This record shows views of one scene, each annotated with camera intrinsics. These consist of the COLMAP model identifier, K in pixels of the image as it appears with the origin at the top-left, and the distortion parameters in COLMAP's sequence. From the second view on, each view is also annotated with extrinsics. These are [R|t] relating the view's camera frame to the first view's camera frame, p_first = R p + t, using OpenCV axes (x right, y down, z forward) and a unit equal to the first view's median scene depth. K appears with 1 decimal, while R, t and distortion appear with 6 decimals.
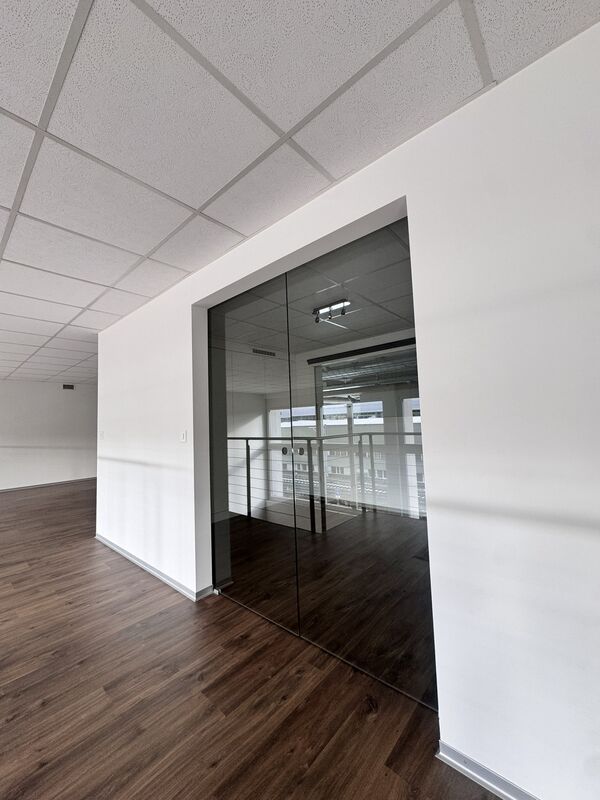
lens RADIAL K [[318.7, 0, 297.7], [0, 318.7, 397.9], [0, 0, 1]] dist [-0.004267, 0.000759]
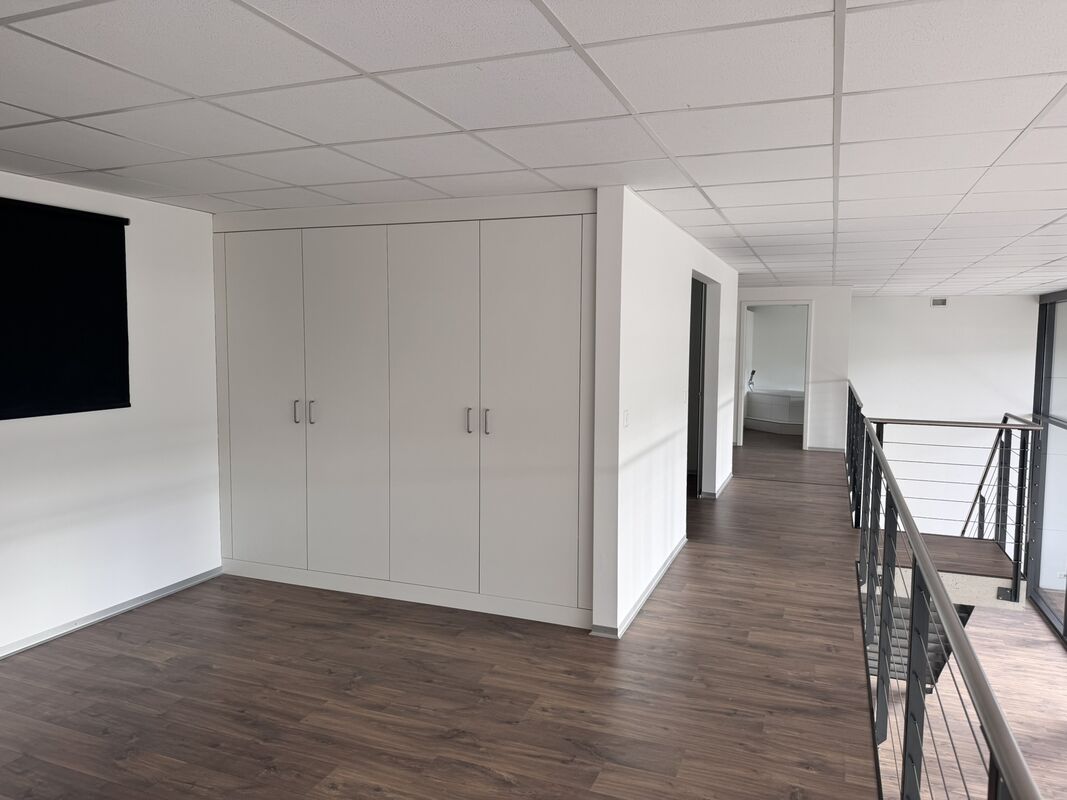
lens RADIAL K [[754.1, 0, 532.1], [0, 754.1, 399.2], [0, 0, 1]] dist [-0.001667, -0.000463]
pose [[-0.342051, -0.046113, 0.938549, -2.423962], [-0.066054, 0.997504, 0.024936, 0.100258], [-0.937357, -0.053466, -0.344243, 2.277301]]
